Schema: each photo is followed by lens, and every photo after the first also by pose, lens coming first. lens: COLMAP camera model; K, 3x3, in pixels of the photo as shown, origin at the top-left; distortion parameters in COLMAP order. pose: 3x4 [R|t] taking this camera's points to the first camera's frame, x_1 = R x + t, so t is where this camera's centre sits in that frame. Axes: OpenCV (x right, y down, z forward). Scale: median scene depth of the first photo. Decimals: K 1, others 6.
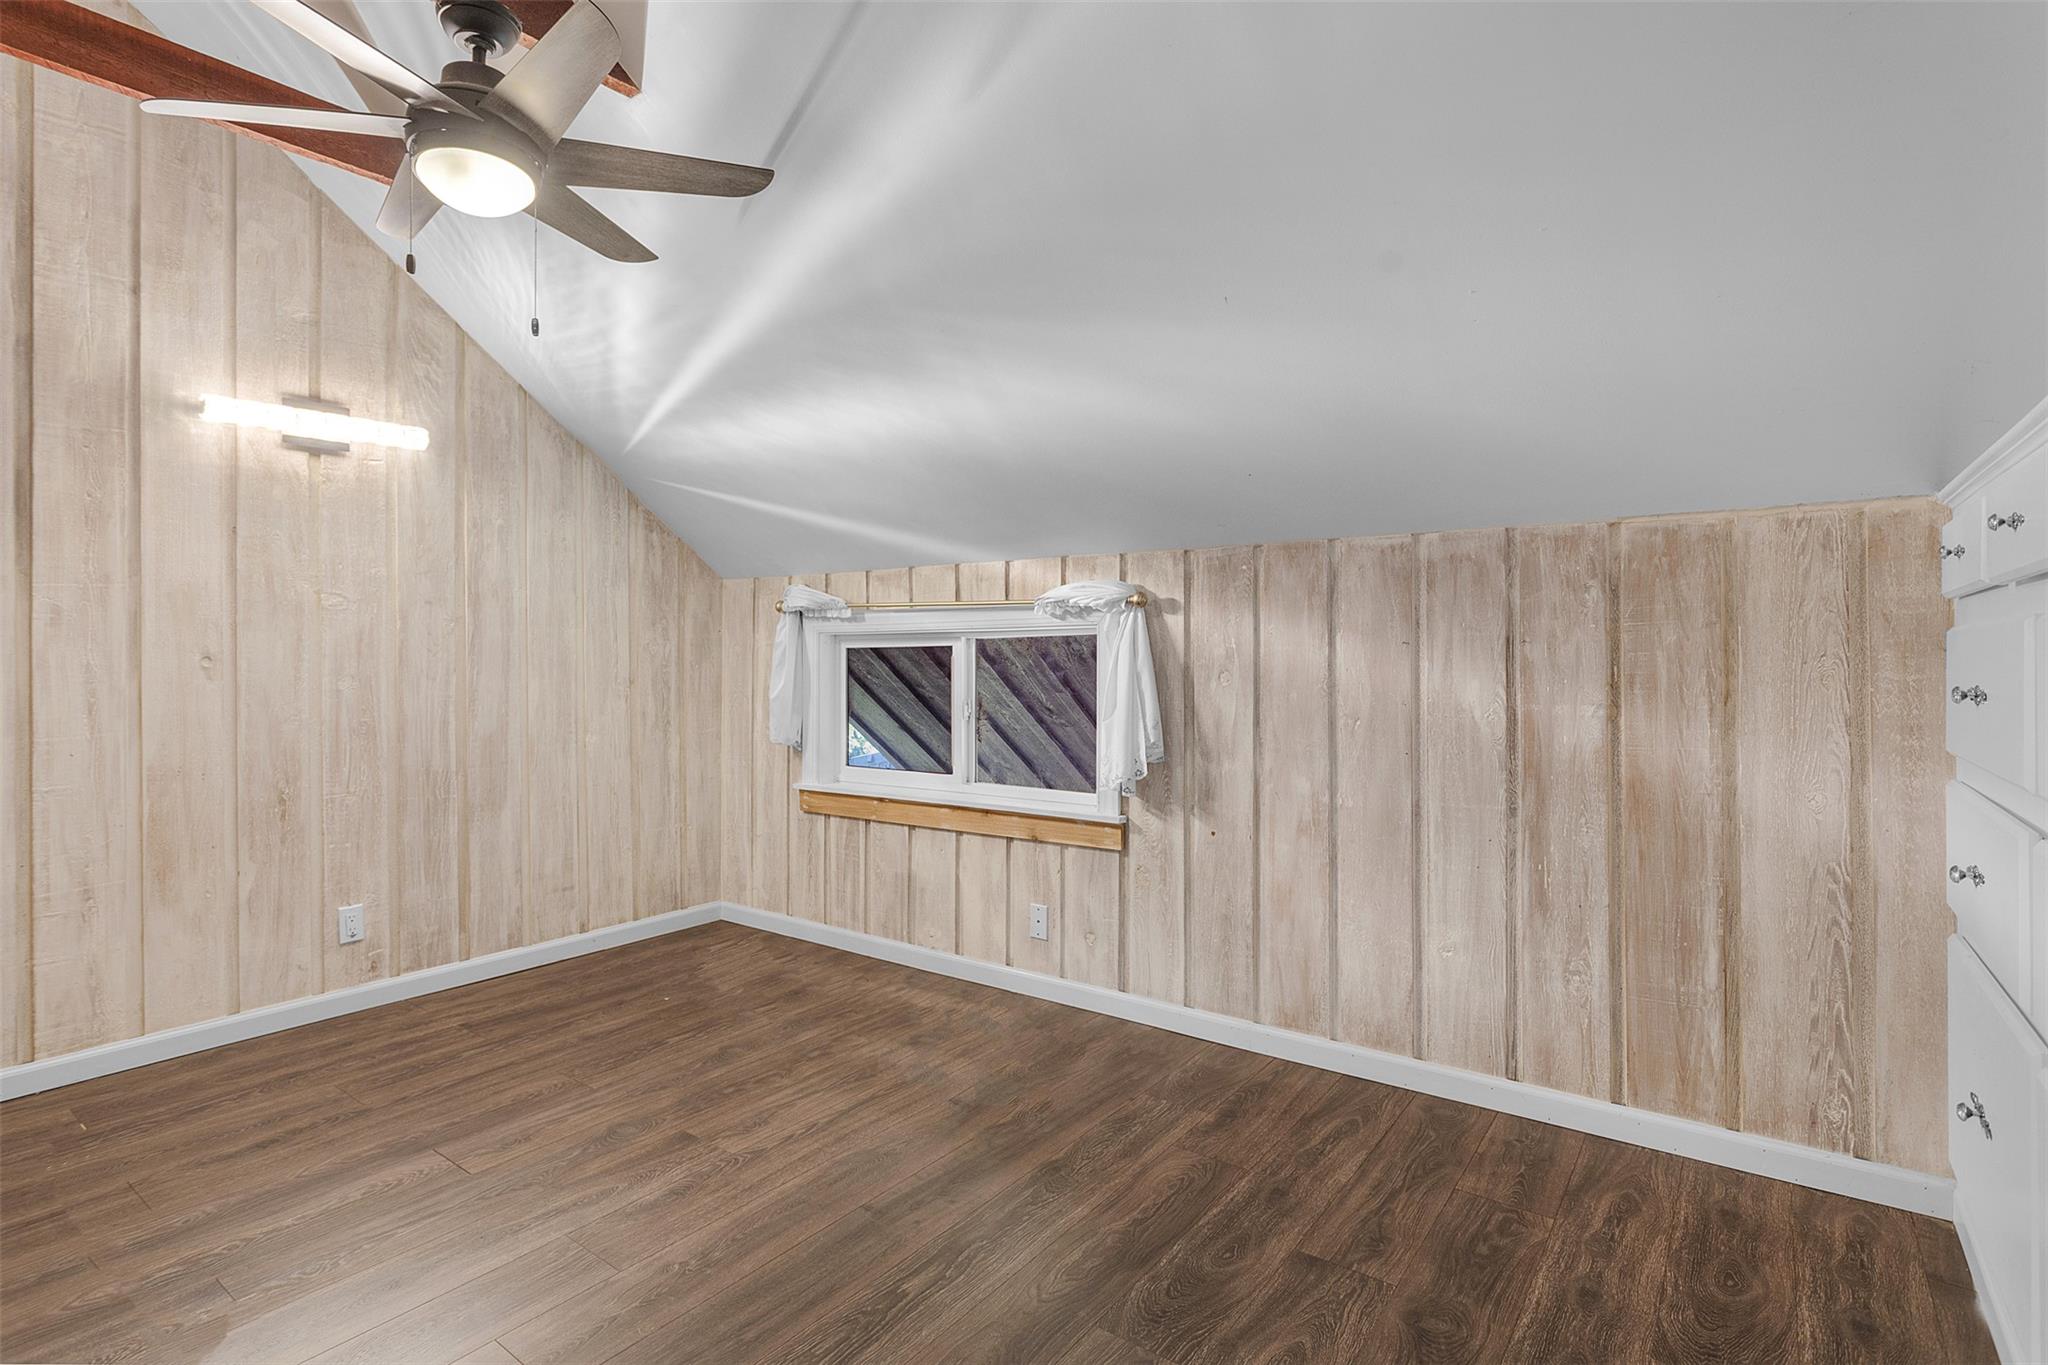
lens RADIAL K [[987.9, 0, 1005.7], [0, 987.9, 661.5], [0, 0, 1]] dist [-0.022737, 0.010648]
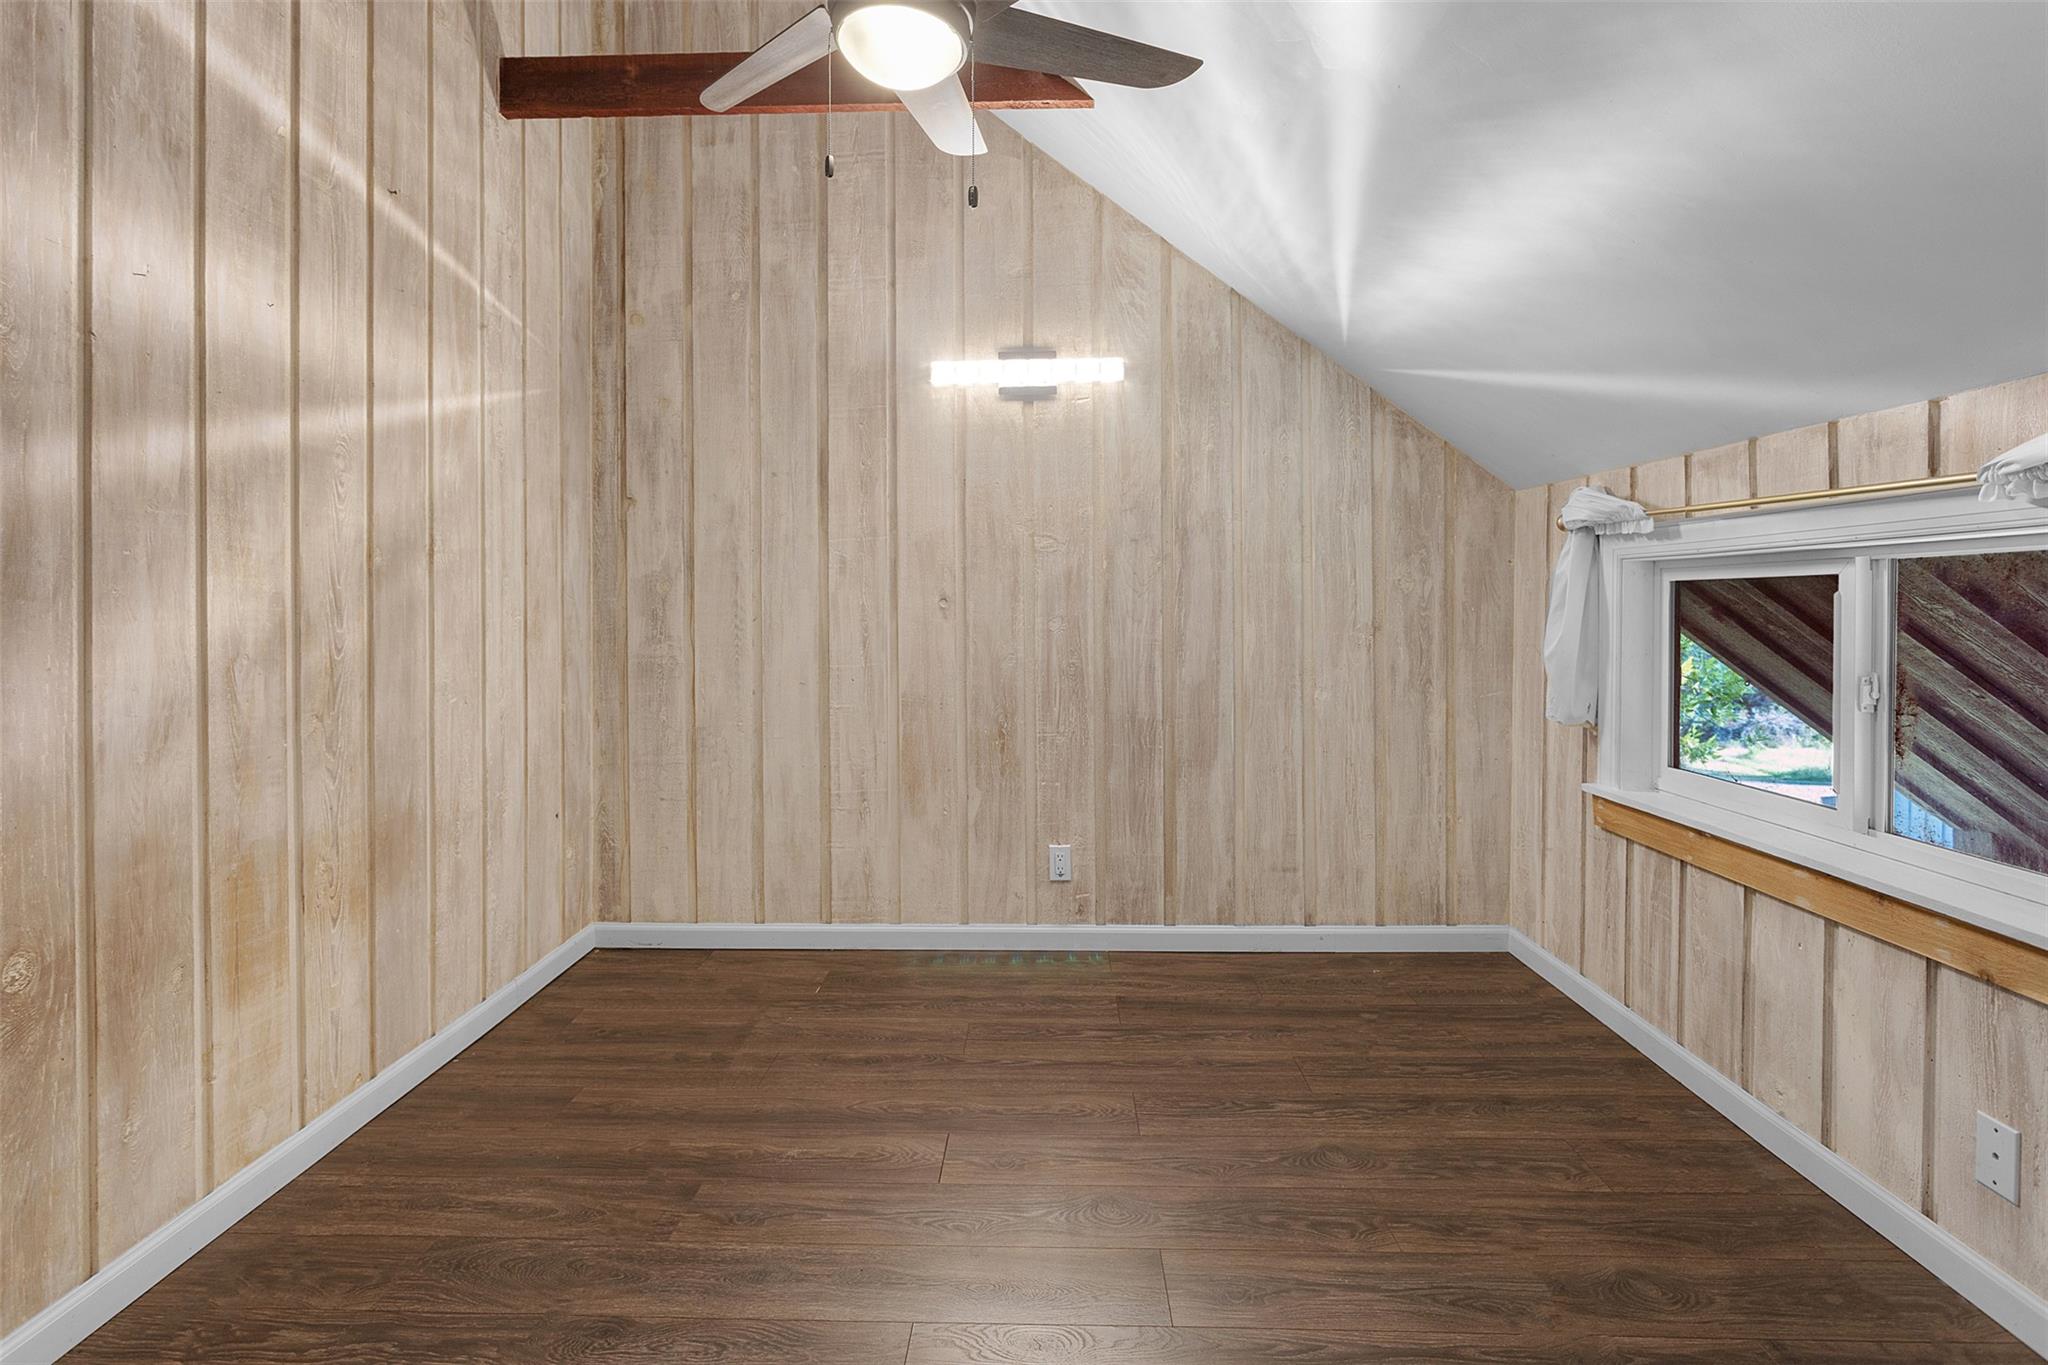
lens RADIAL K [[1018.3, 0, 1029.1], [0, 1018.3, 611.7], [0, 0, 1]] dist [-0.023460, 0.013117]
pose [[0.577294, 0.007557, -0.816501, 0.164894], [0.000281, 0.999955, 0.009454, -0.000633], [0.816536, -0.005687, 0.577266, 0.366581]]
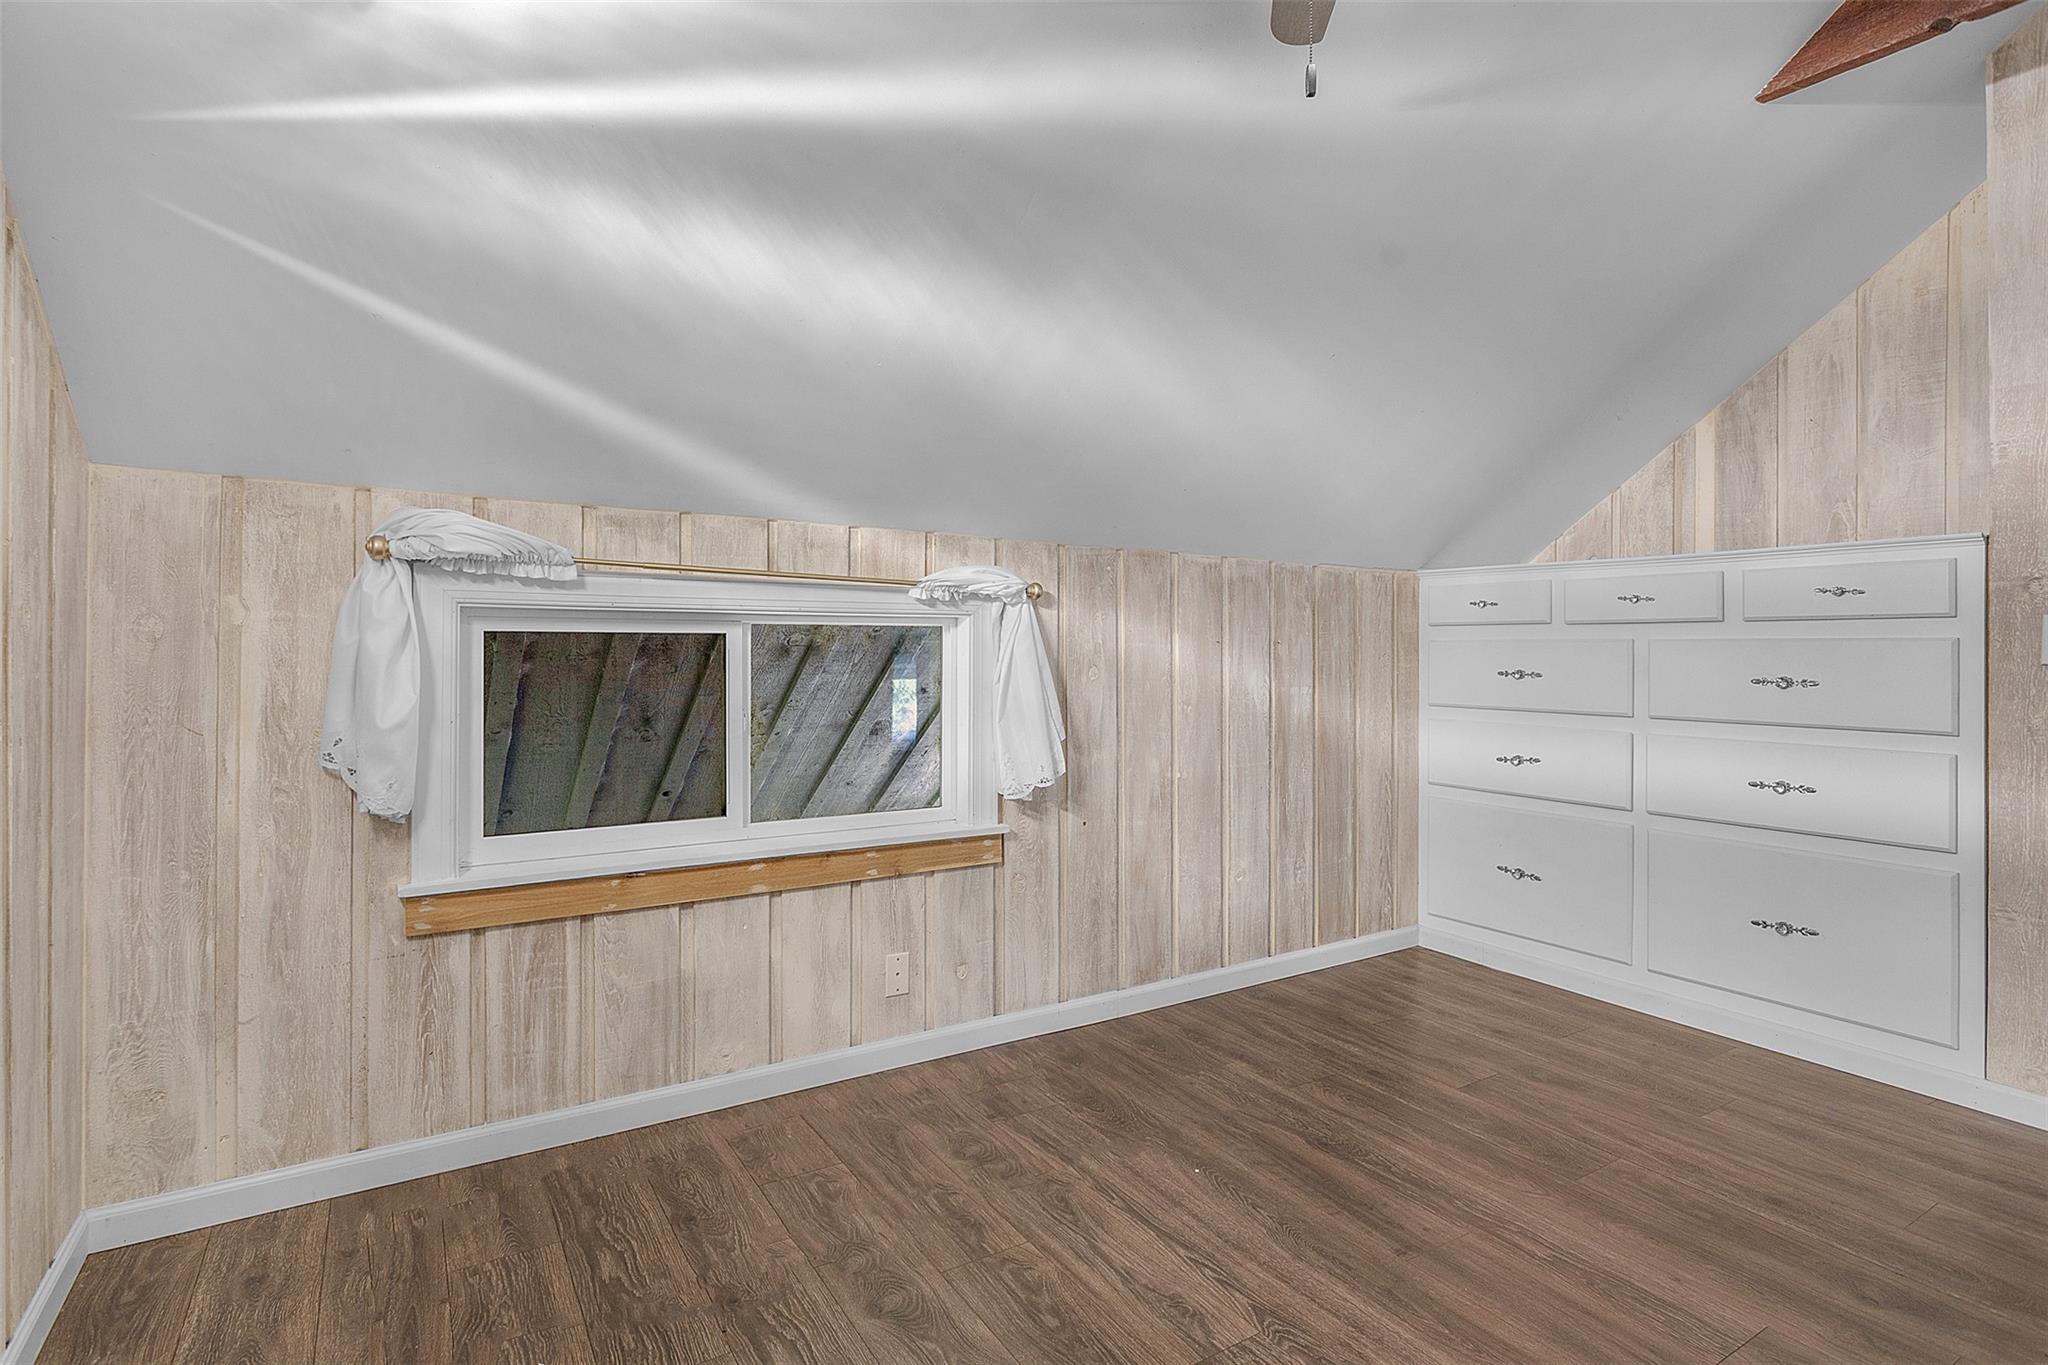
lens RADIAL K [[987.9, 0, 1005.7], [0, 987.9, 661.5], [0, 0, 1]] dist [-0.022737, 0.010648]
pose [[0.380447, -0.002432, 0.924800, -0.721929], [-0.001612, 0.999993, 0.003293, 0.001882], [-0.924801, -0.002744, 0.380440, 0.638886]]
